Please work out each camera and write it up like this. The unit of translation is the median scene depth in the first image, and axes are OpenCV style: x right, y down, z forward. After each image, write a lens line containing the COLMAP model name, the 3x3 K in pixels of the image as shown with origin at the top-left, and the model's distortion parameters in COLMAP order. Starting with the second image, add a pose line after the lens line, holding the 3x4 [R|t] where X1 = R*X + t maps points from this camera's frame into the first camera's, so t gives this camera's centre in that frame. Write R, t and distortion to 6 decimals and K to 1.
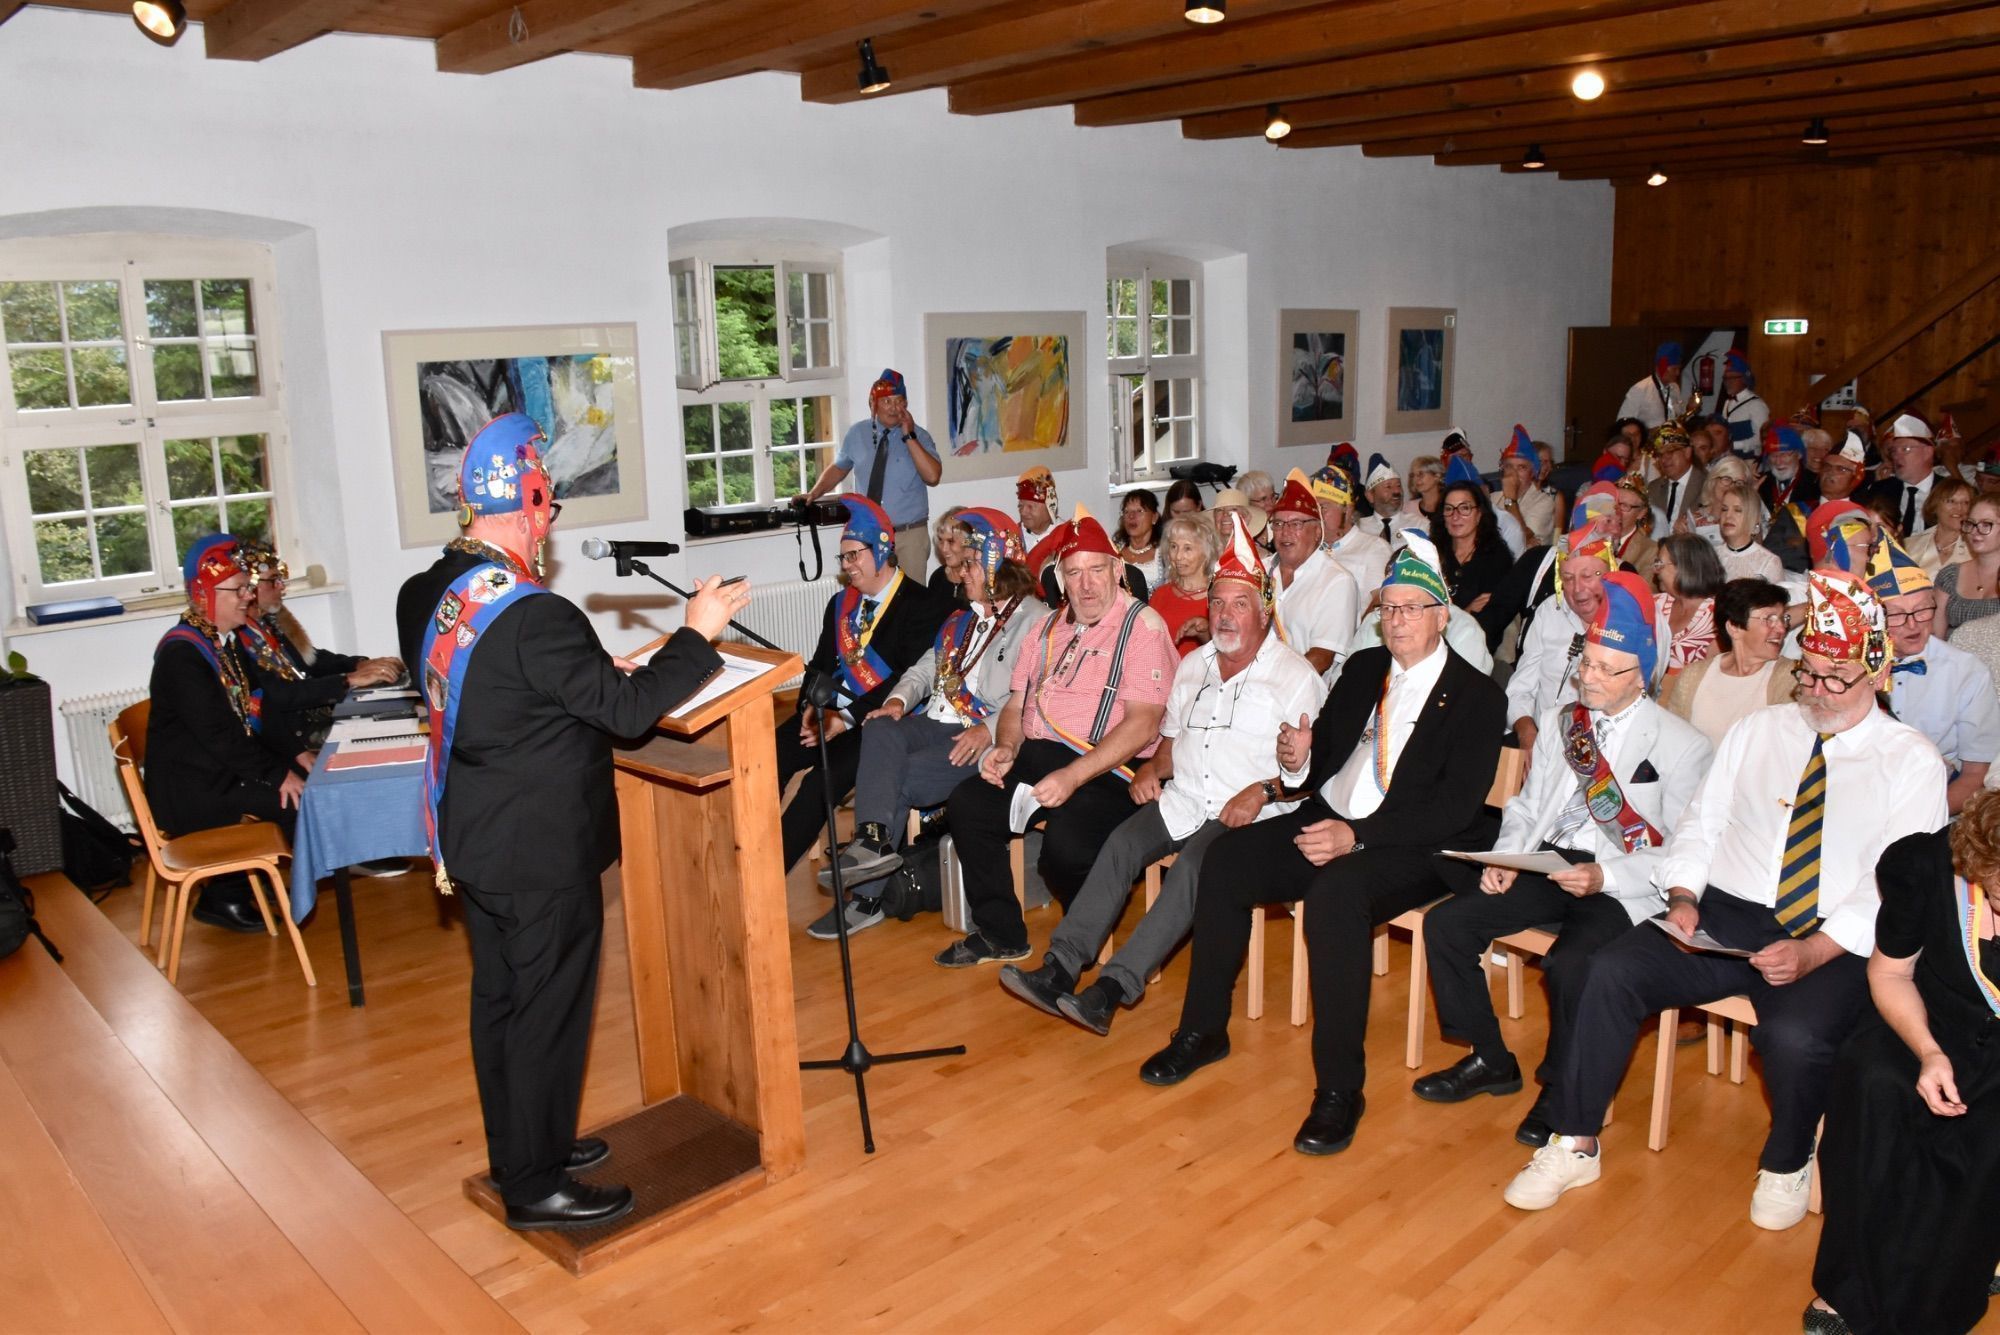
lens RADIAL K [[1650.7, 0, 960.8], [0, 1650.7, 660.4], [0, 0, 1]] dist [-0.101559, 0.062569]
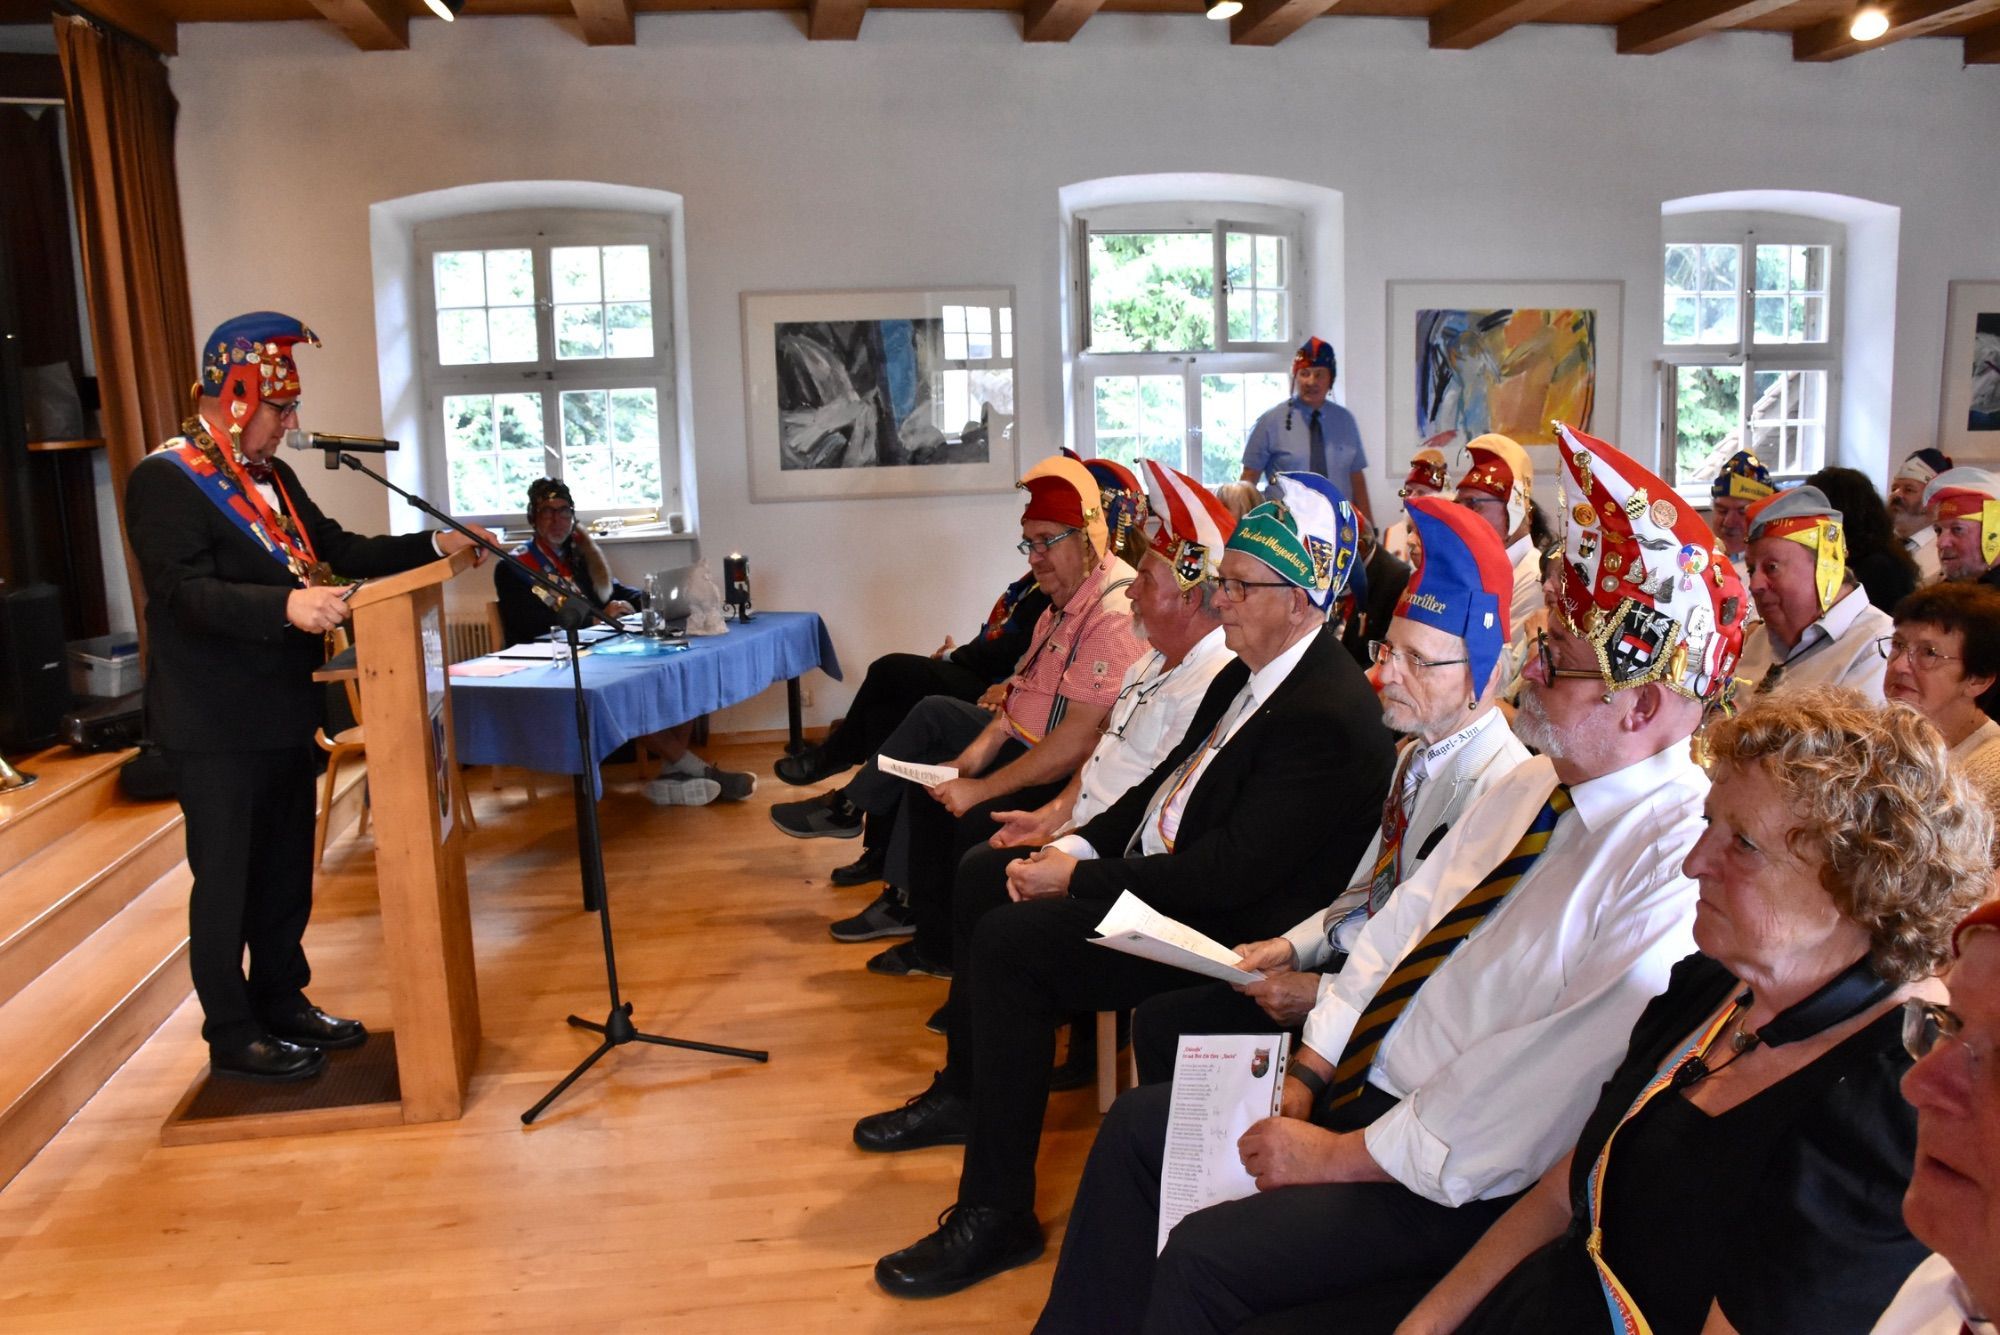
lens RADIAL K [[1650.7, 0, 1065.0], [0, 1650.7, 641.0], [0, 0, 1]] dist [-0.101559, 0.062569]
pose [[0.830099, 0.088817, -0.550497, 0.405166], [-0.112650, 0.993589, -0.009560, 0.006707], [0.546118, 0.069949, 0.834782, 0.244254]]
